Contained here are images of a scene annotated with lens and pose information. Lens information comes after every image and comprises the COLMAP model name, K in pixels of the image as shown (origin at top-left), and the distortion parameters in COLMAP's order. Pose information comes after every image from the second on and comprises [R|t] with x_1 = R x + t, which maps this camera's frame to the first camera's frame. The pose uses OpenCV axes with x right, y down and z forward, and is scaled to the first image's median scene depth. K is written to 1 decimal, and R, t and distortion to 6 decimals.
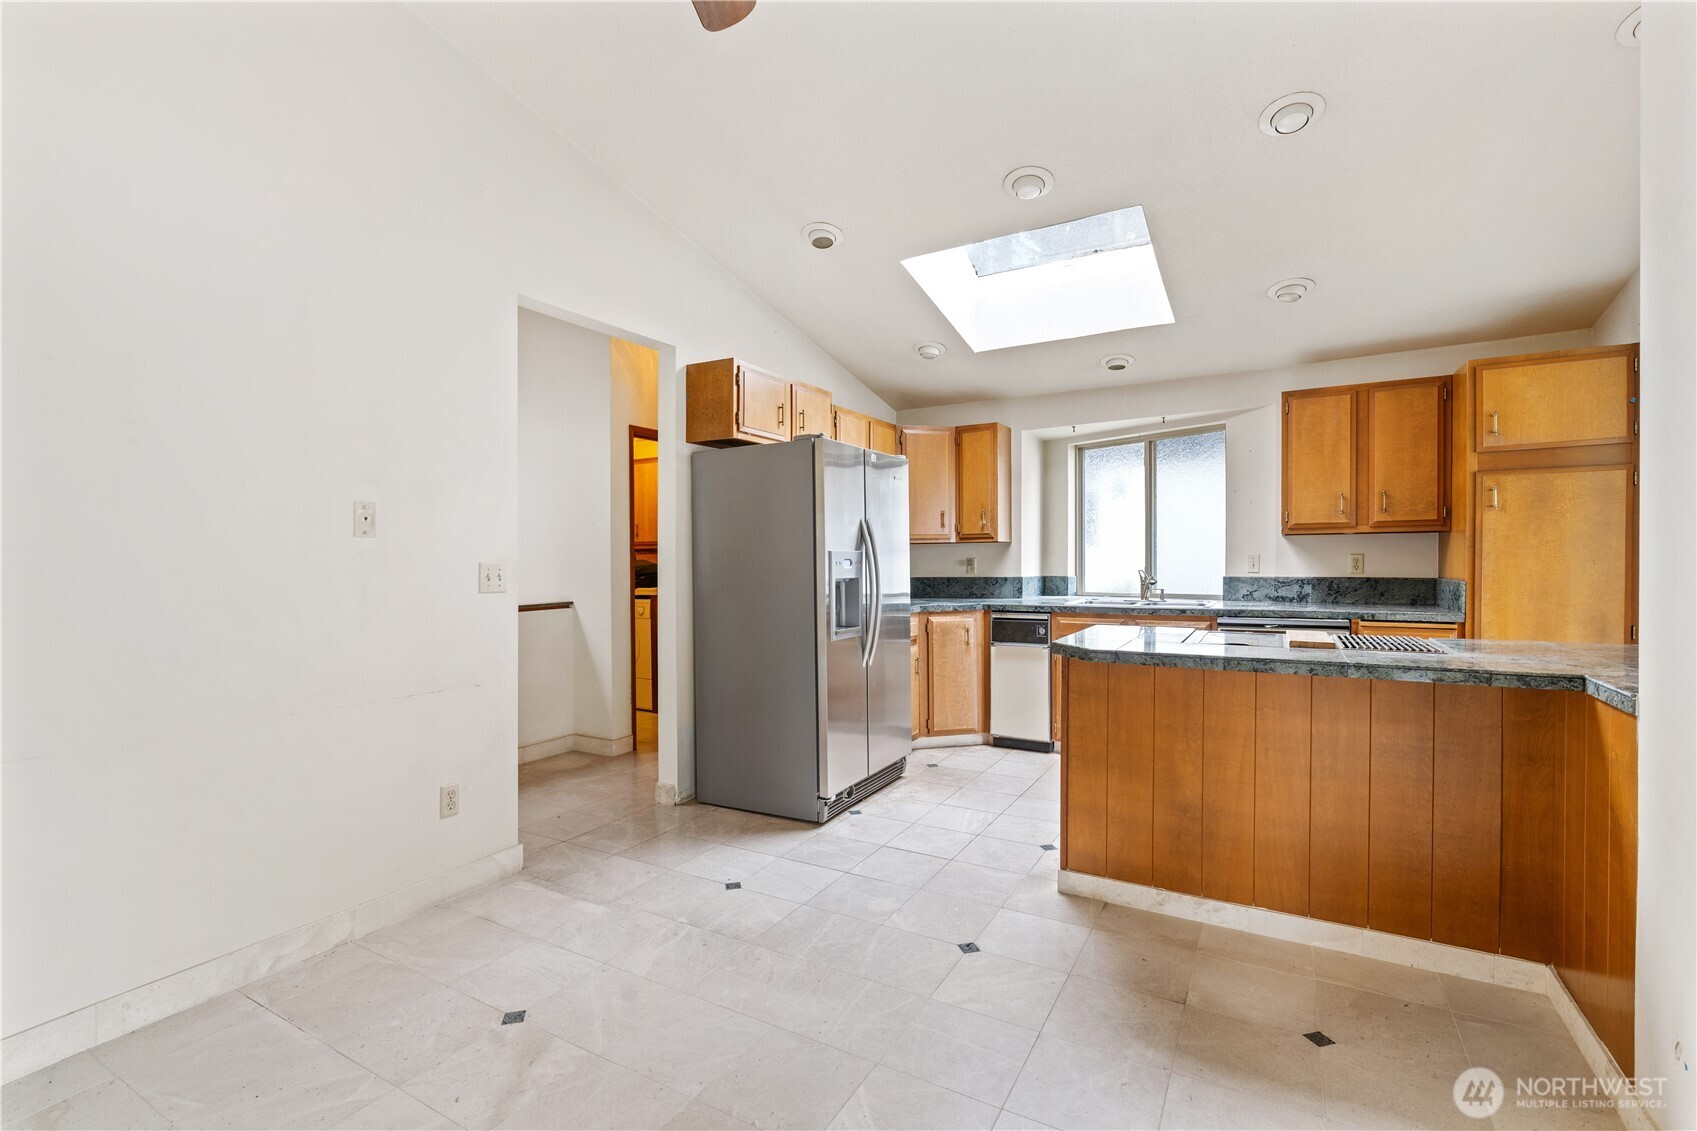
lens RADIAL K [[761.3, 0, 845.4], [0, 761.3, 568.4], [0, 0, 1]] dist [-0.005659, 0.002104]
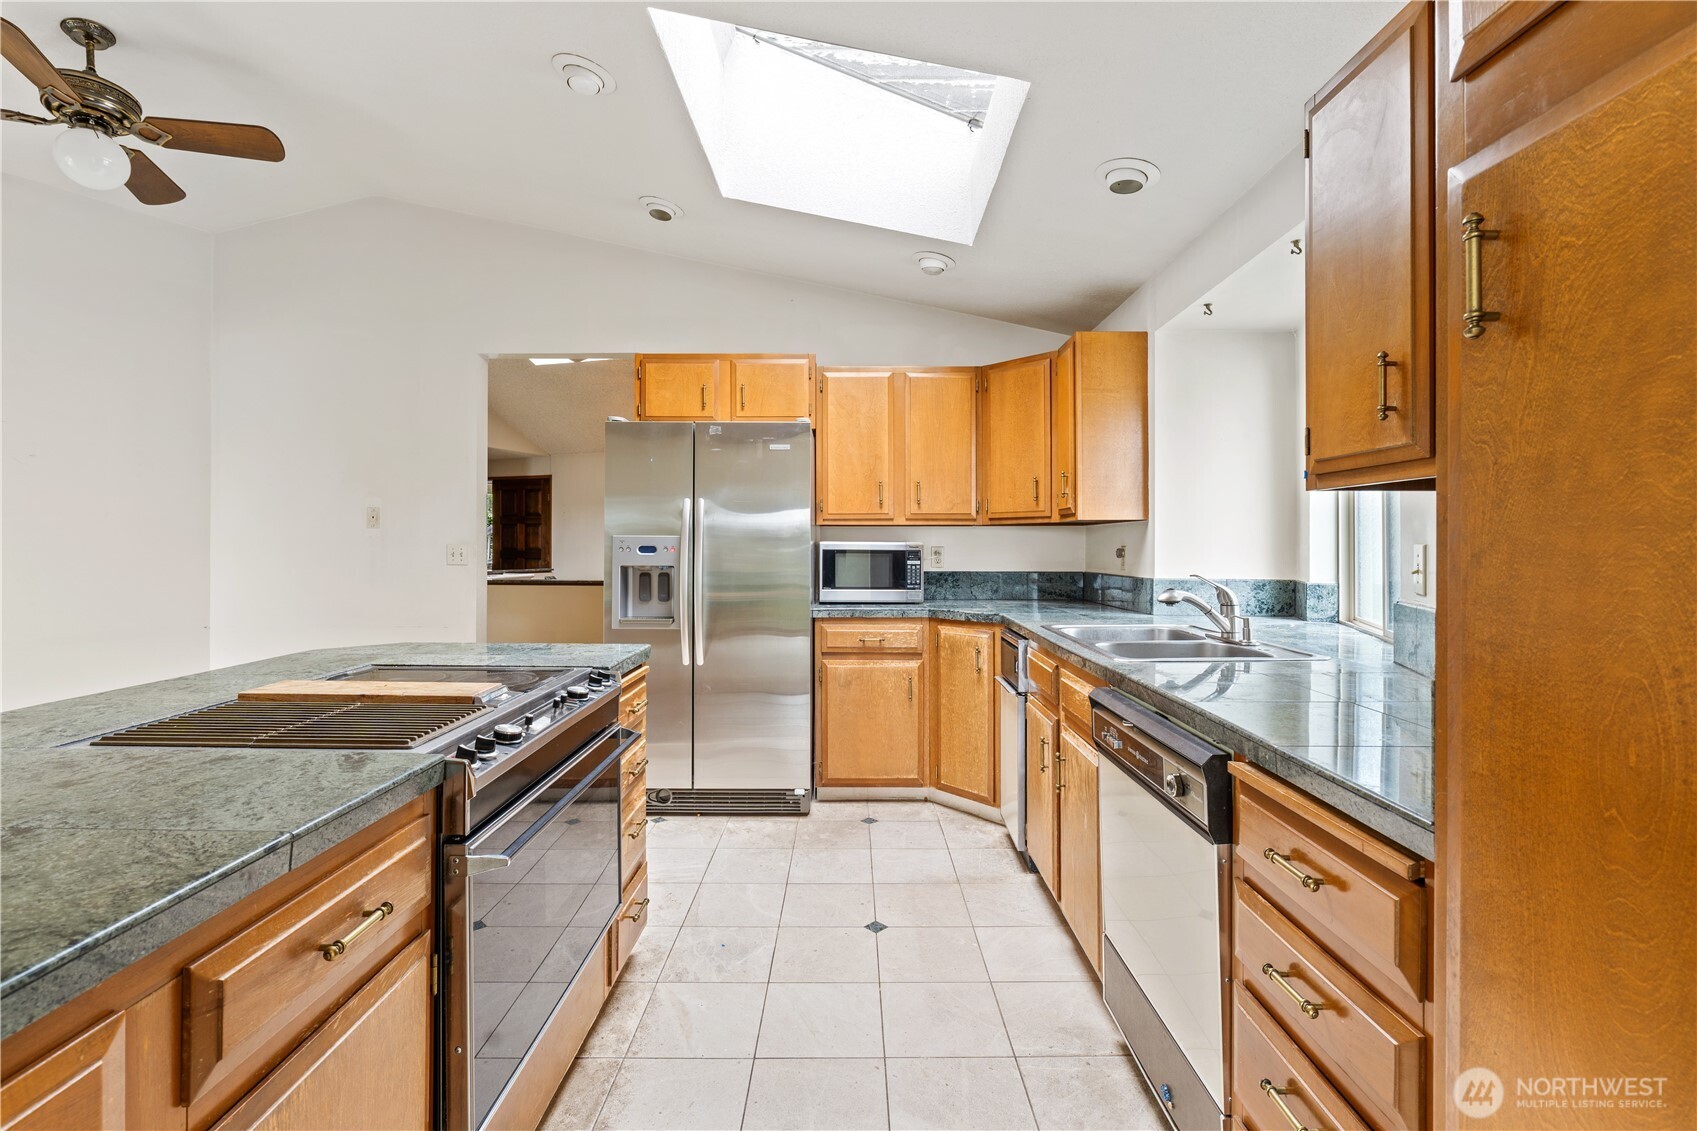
lens RADIAL K [[761.3, 0, 837.7], [0, 761.3, 540.6], [0, 0, 1]] dist [-0.005659, 0.002104]
pose [[0.483502, 0.006776, -0.875317, 0.740549], [-0.019250, 0.999811, -0.002894, -0.015221], [0.875131, 0.018249, 0.483541, 0.587904]]
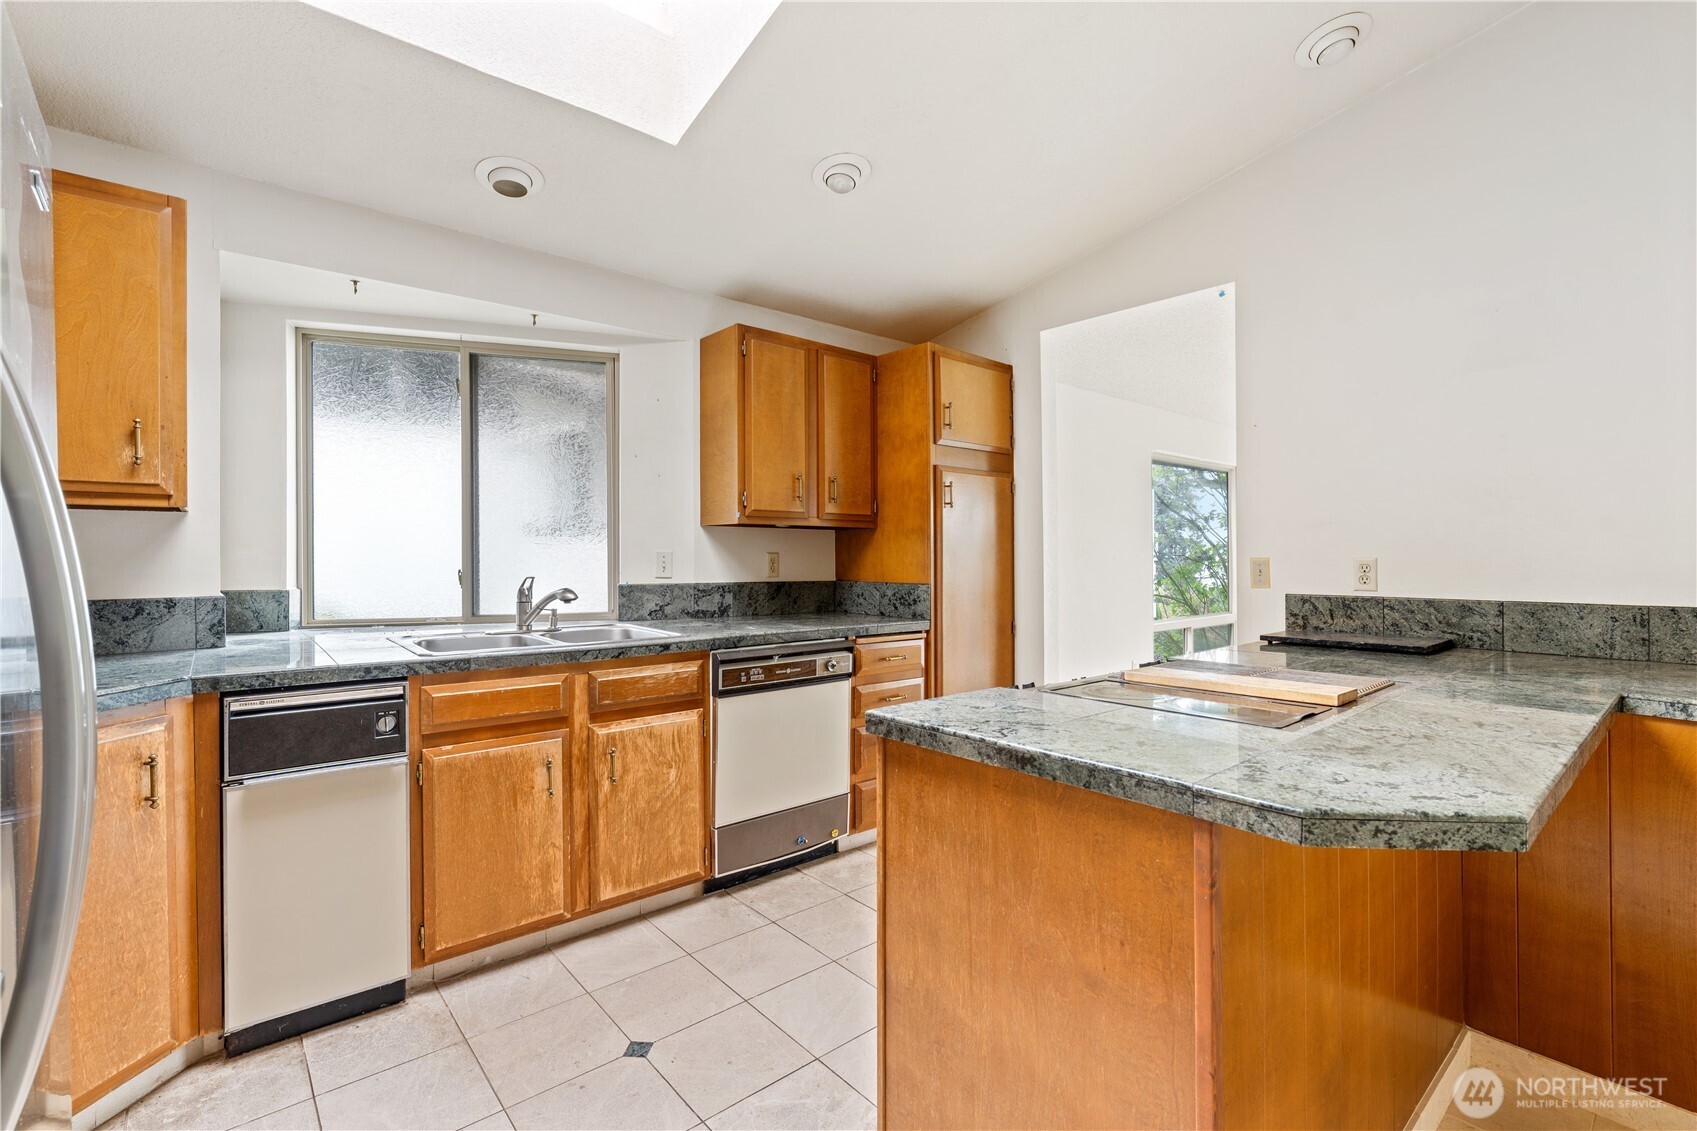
lens RADIAL K [[761.3, 0, 844.2], [0, 761.3, 554.3], [0, 0, 1]] dist [-0.005659, 0.002104]
pose [[0.339740, 0.012625, 0.940435, -0.055831], [0.005799, 0.999863, -0.015518, -0.004252], [-0.940502, 0.010725, 0.339620, 0.629785]]
